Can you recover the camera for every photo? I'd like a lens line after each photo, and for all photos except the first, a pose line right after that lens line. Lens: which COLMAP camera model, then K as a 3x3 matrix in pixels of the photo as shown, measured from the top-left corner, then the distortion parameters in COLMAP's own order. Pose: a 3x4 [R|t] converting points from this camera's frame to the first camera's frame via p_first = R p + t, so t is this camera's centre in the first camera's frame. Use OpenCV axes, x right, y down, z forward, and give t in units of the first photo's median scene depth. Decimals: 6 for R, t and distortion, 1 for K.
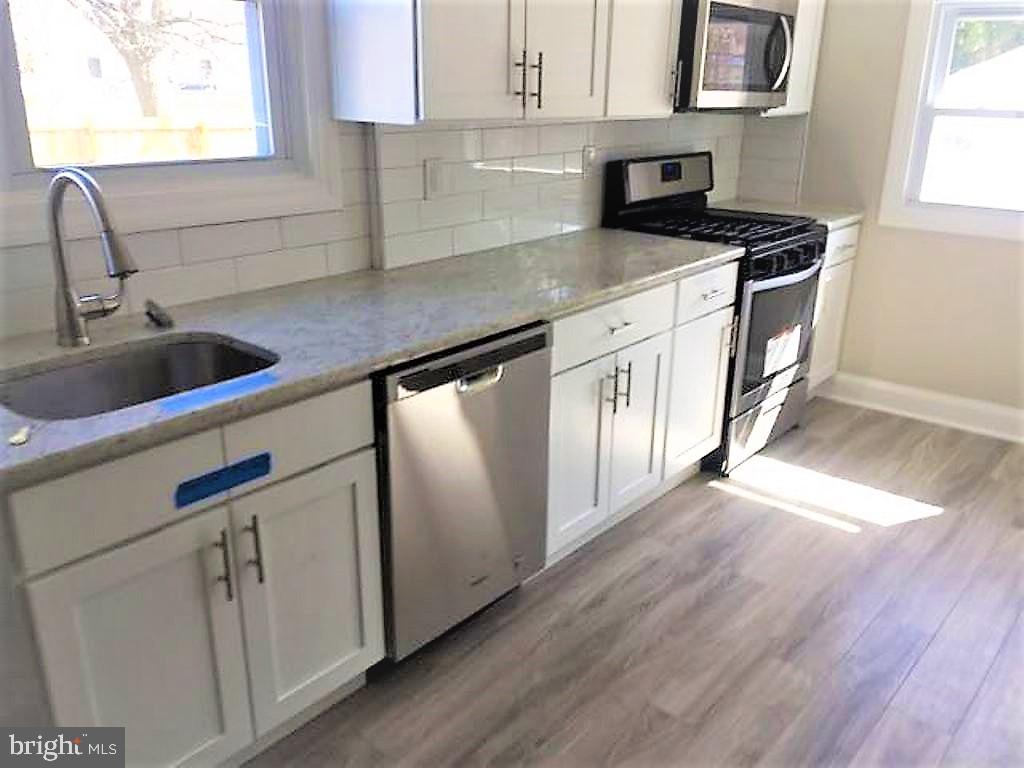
lens RADIAL K [[872.9, 0, 510.4], [0, 872.9, 384.1], [0, 0, 1]] dist [0.077400, -0.079917]
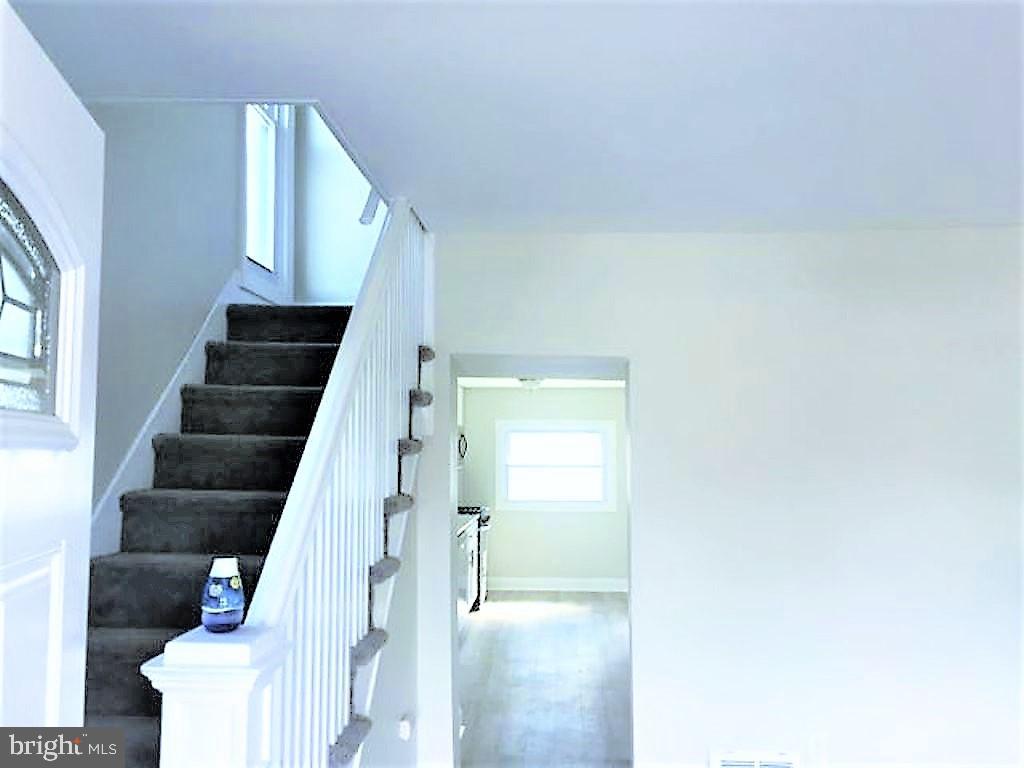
lens RADIAL K [[872.9, 0, 512.6], [0, 872.9, 382.3], [0, 0, 1]] dist [0.077400, -0.079917]
pose [[0.801820, 0.026841, 0.596962, -1.205464], [0.210263, 0.922433, -0.323893, 0.344583], [-0.559351, 0.385223, 0.733982, -1.130597]]
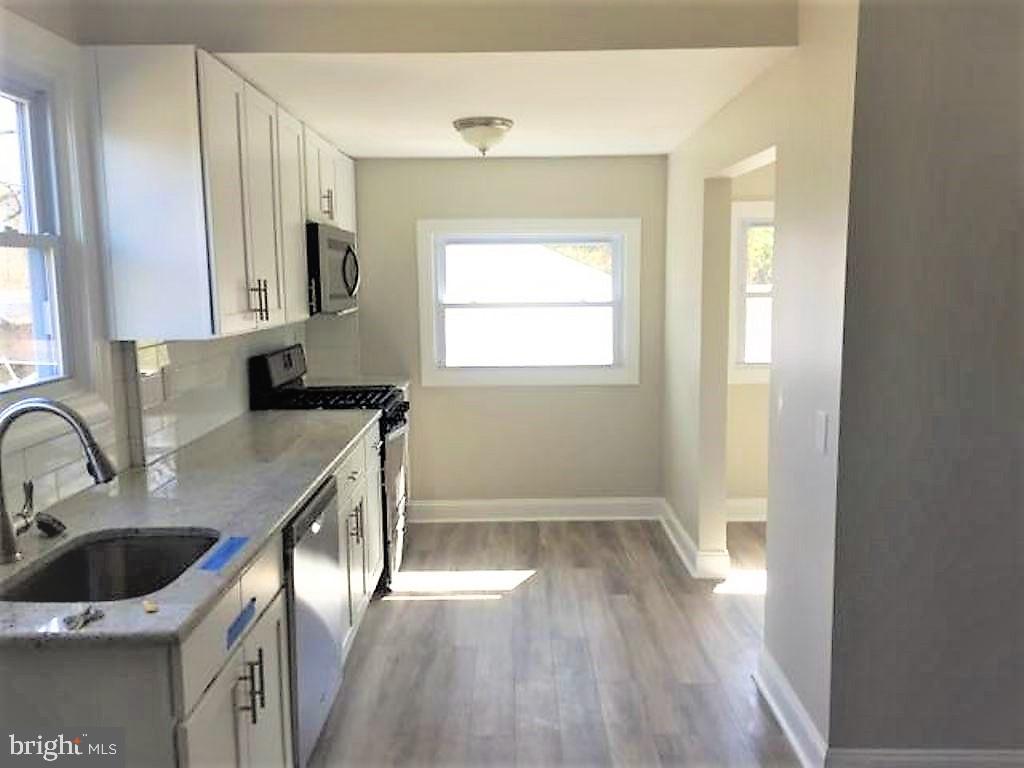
lens RADIAL K [[872.9, 0, 513.9], [0, 872.9, 381.8], [0, 0, 1]] dist [0.077400, -0.079917]
pose [[0.766059, -0.106962, 0.633808, -0.395055], [0.234961, 0.964415, -0.121232, 0.010942], [-0.598287, 0.241791, 0.763931, -0.134523]]
